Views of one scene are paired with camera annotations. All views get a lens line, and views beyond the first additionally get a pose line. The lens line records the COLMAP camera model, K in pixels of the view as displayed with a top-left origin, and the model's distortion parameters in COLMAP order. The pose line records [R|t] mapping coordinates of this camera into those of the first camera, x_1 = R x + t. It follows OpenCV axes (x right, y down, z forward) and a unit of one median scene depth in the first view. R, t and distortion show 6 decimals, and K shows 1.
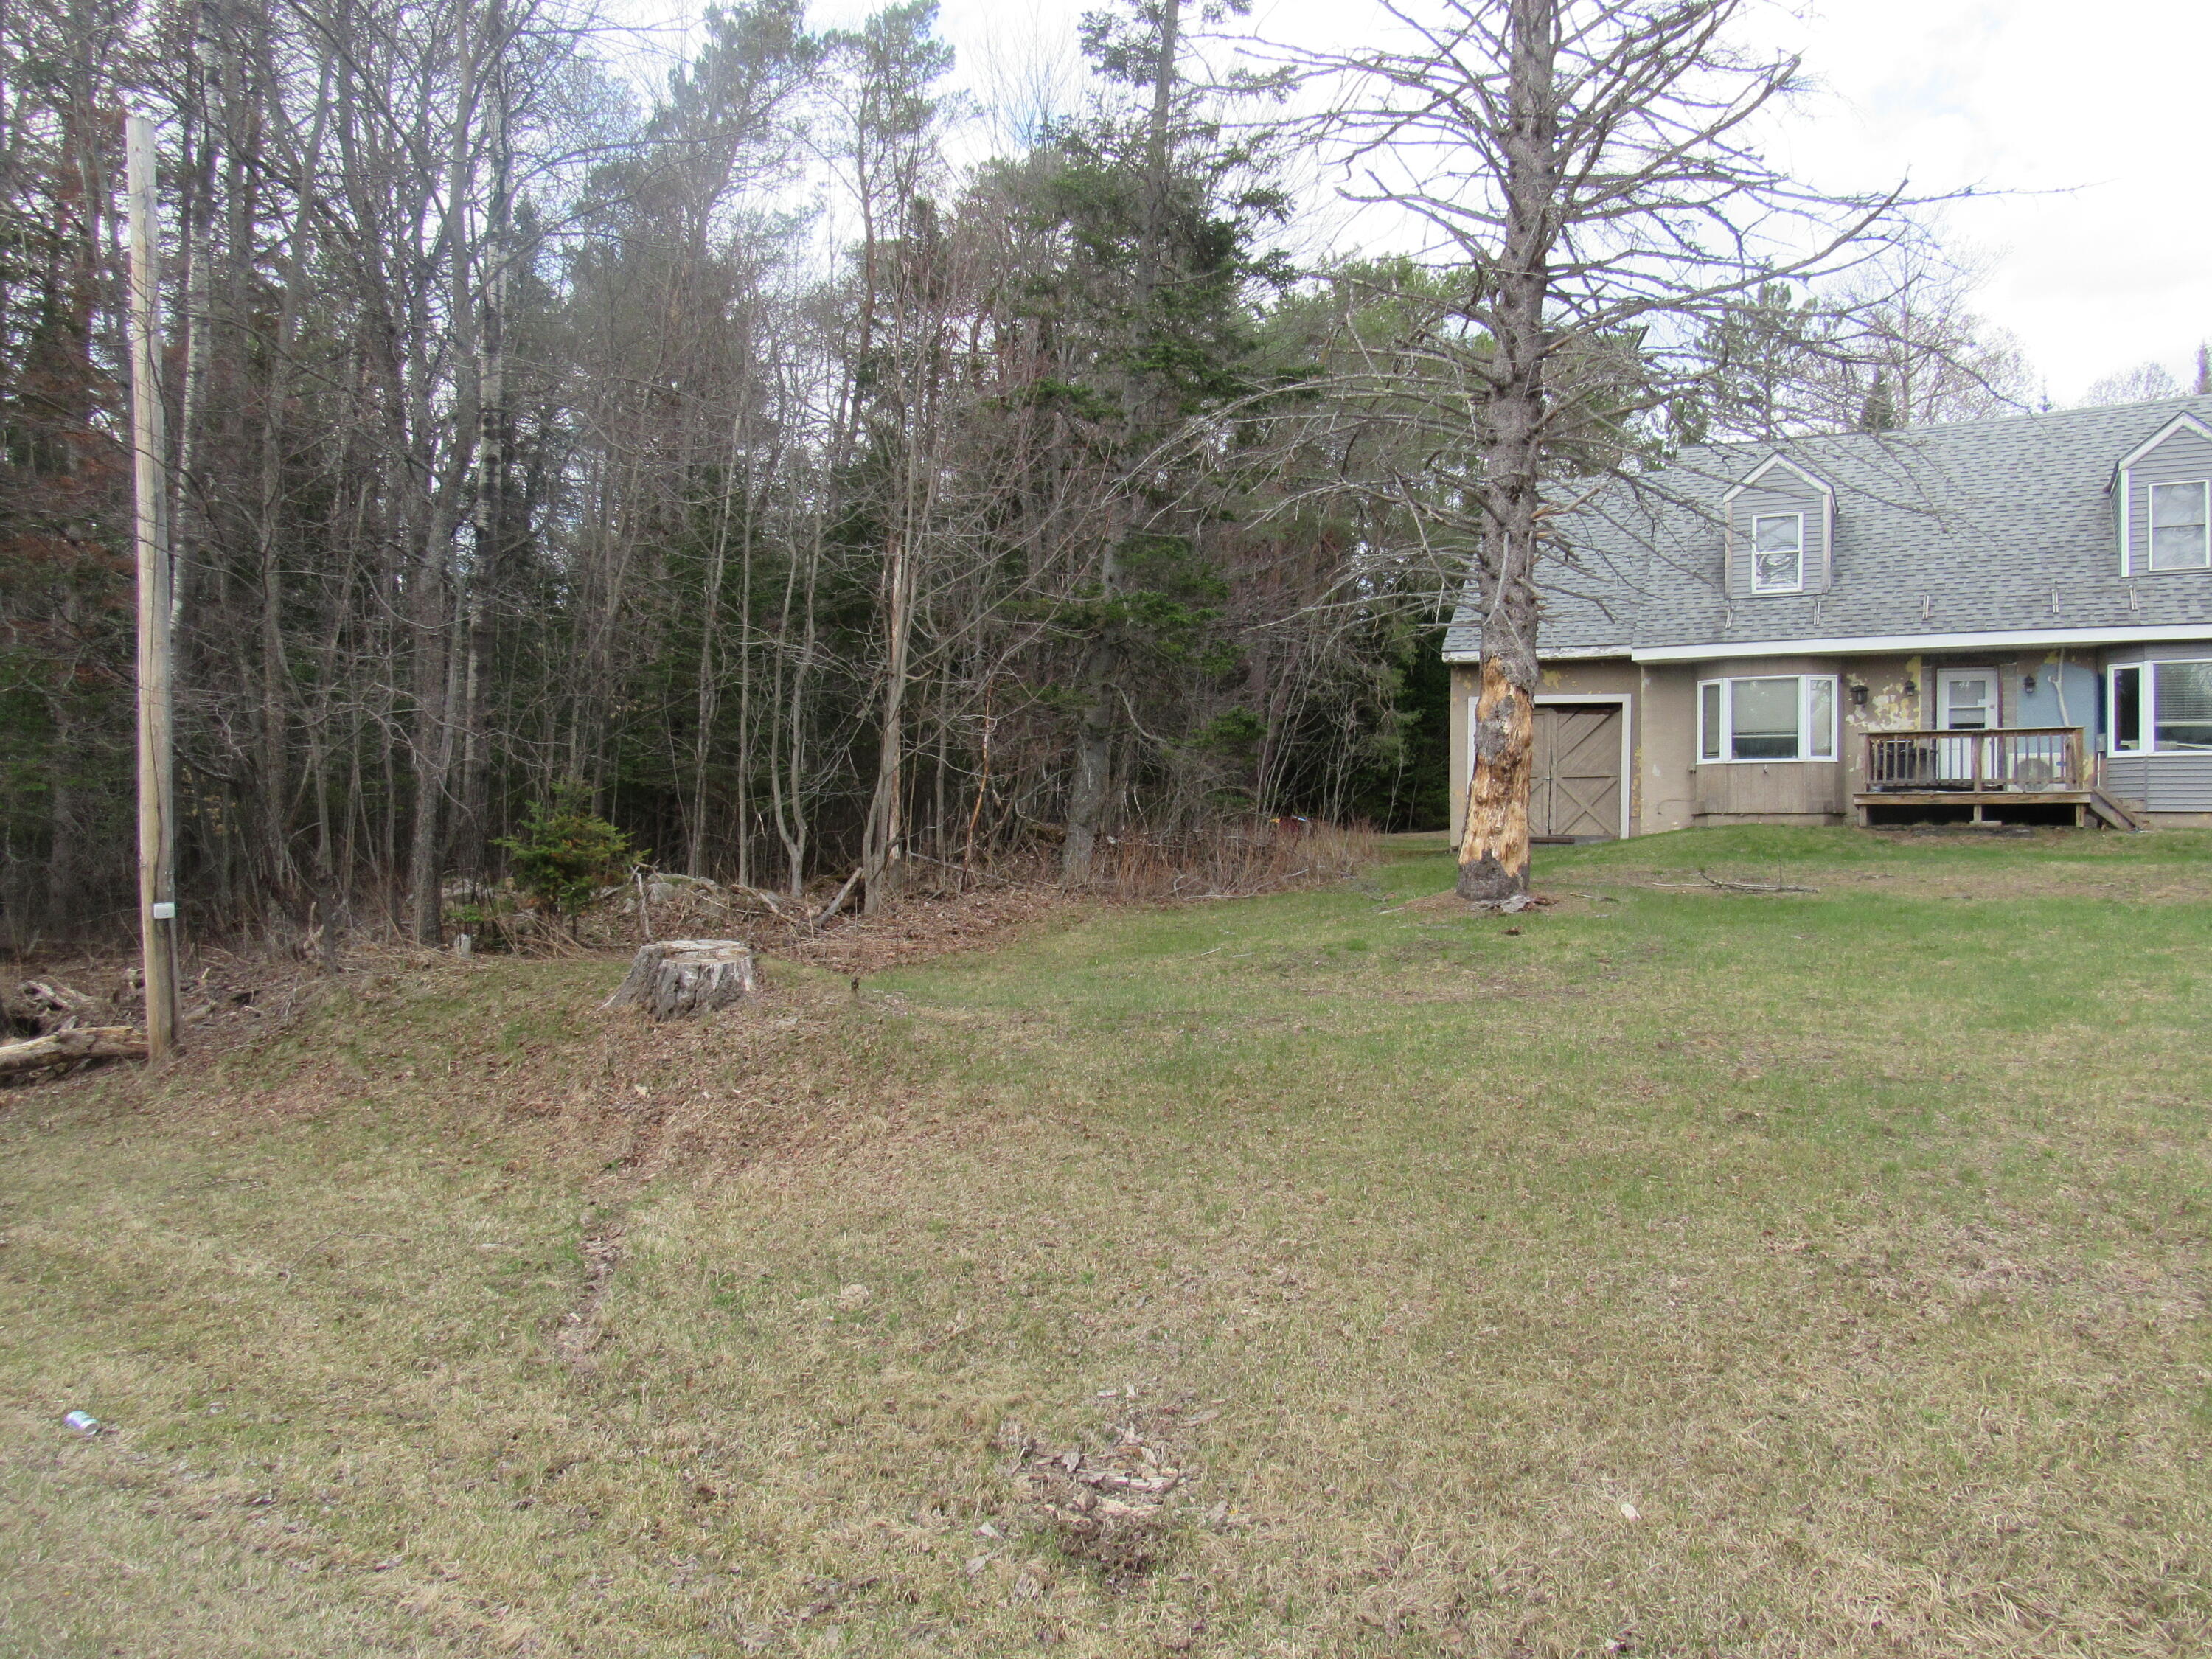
lens RADIAL K [[1578.9, 0, 1106.3], [0, 1578.9, 828.4], [0, 0, 1]] dist [-0.013995, -0.005248]
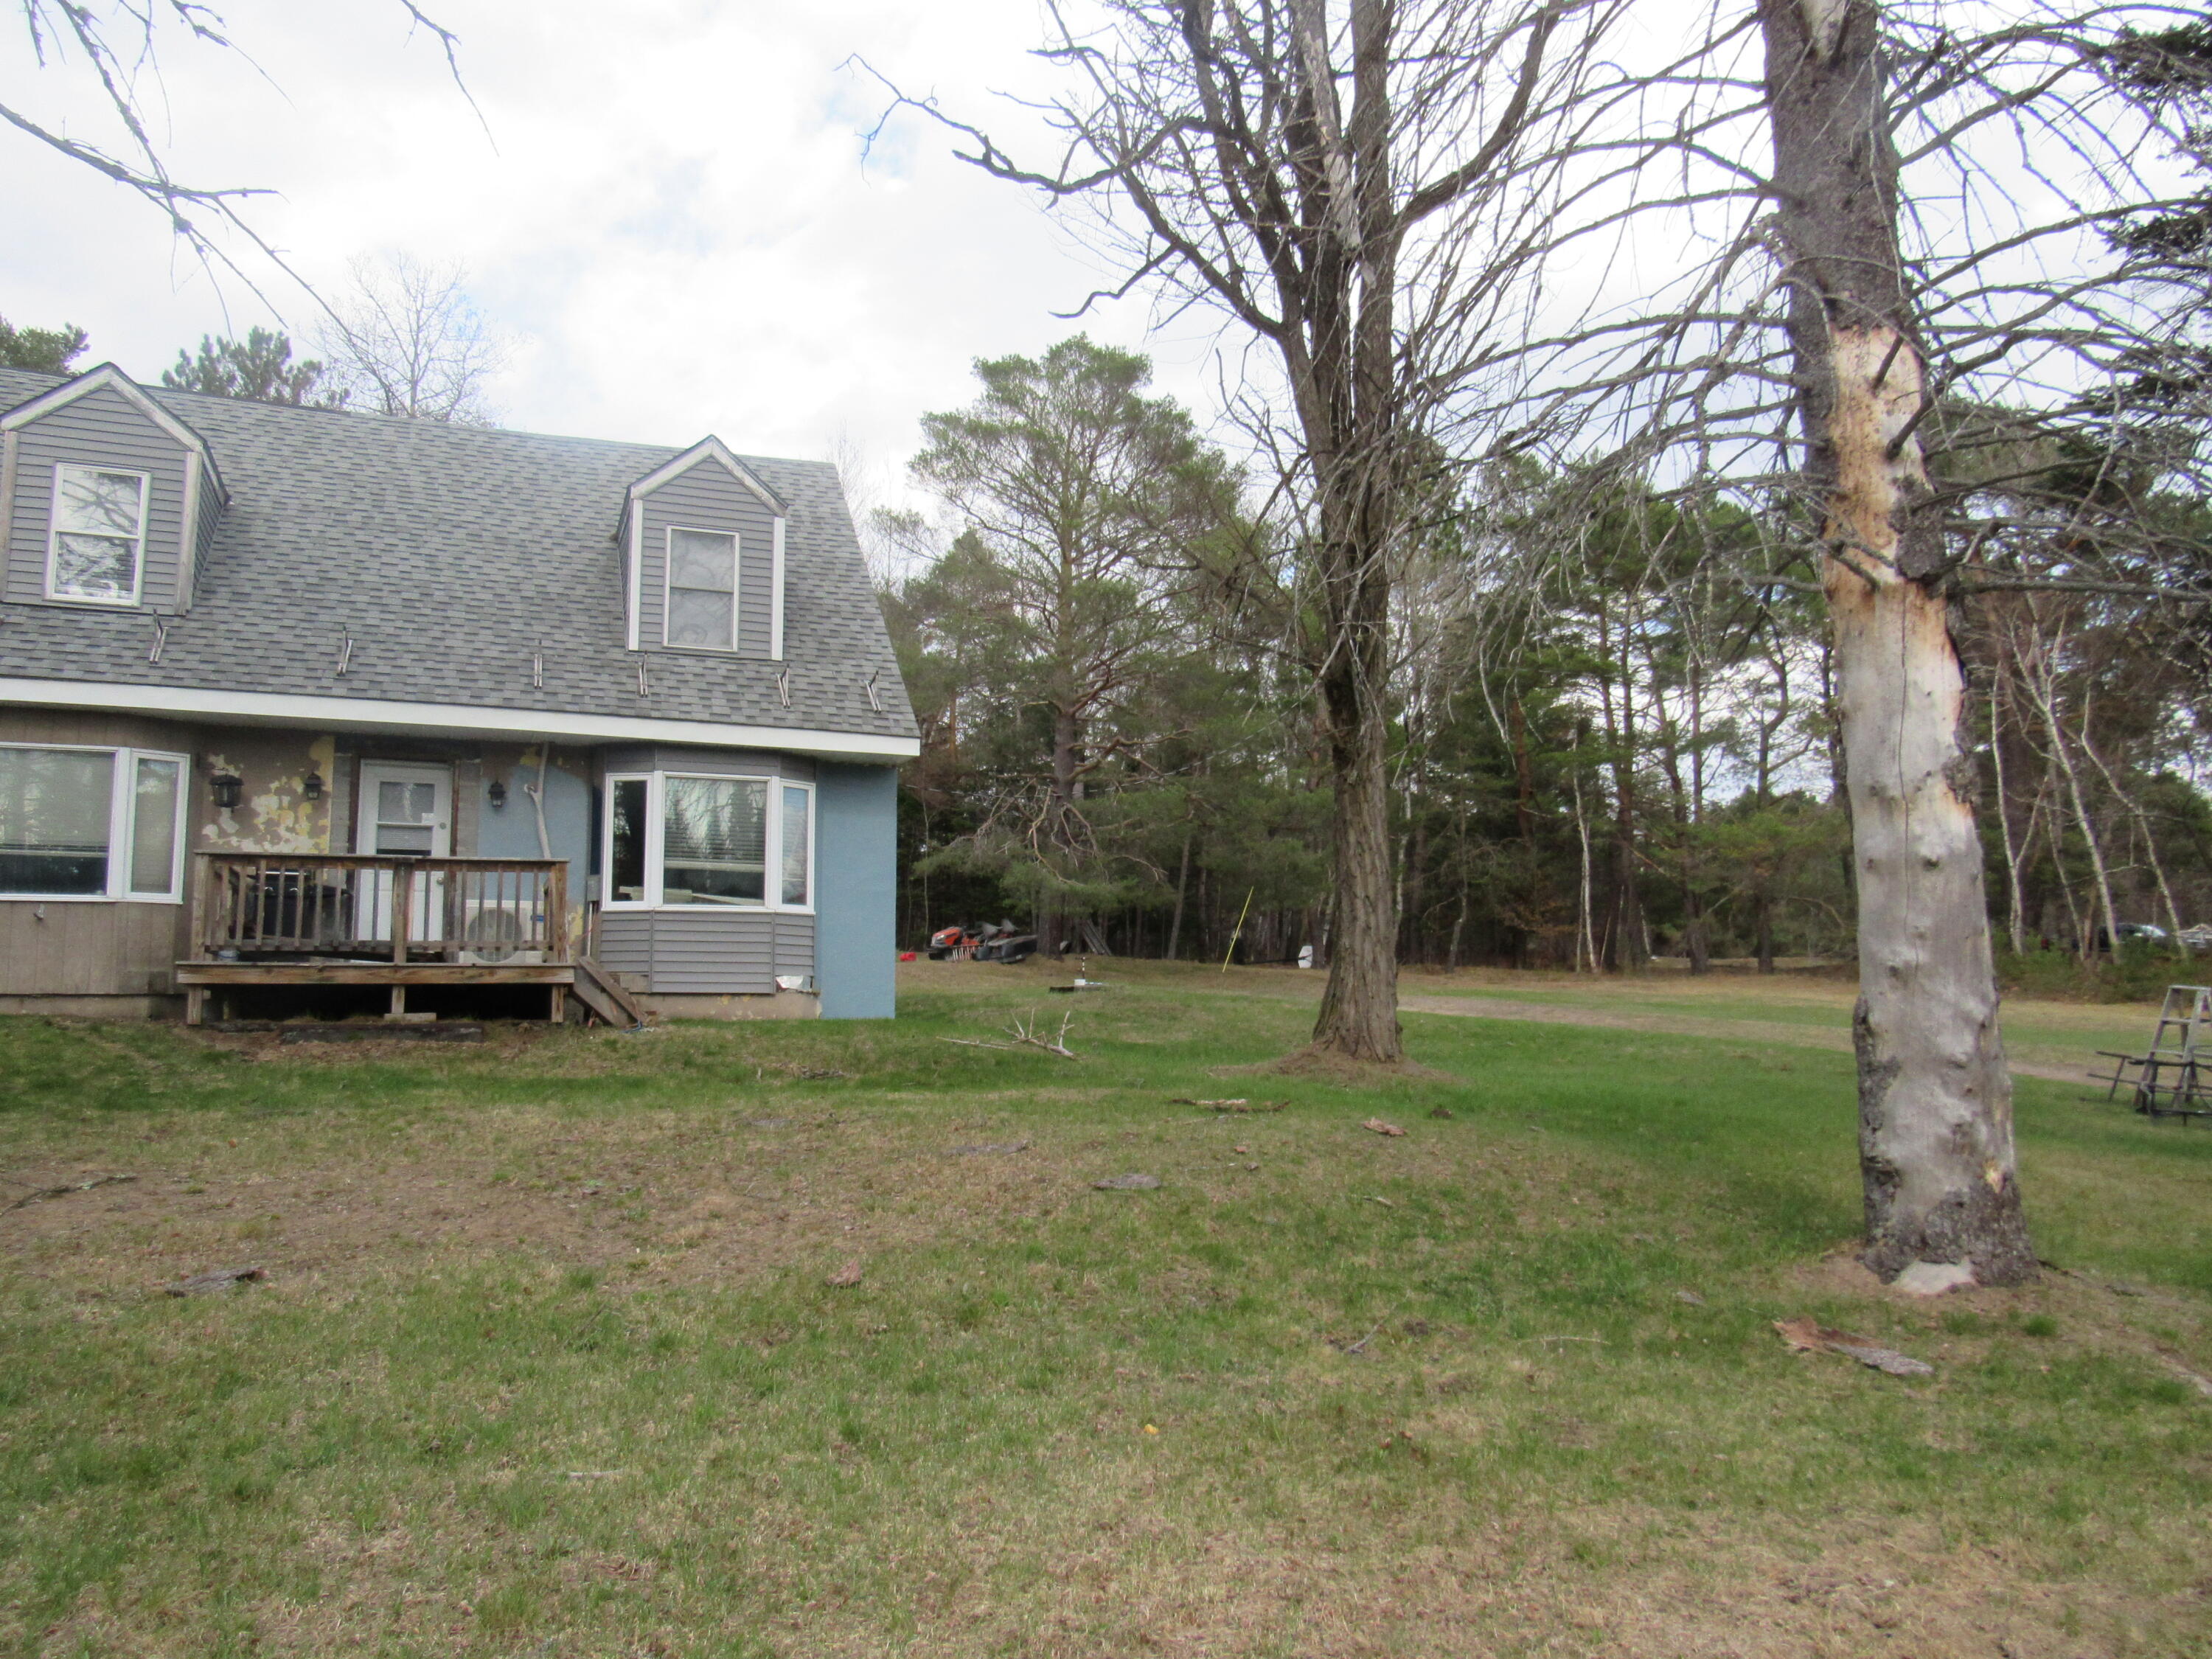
lens RADIAL K [[1578.9, 0, 1106.4], [0, 1578.9, 824.4], [0, 0, 1]] dist [-0.013995, -0.005248]
pose [[0.643042, 0.070472, 0.762582, 0.255730], [0.000617, 0.995709, -0.092536, -0.019028], [-0.765831, 0.059975, 0.640239, 0.393424]]
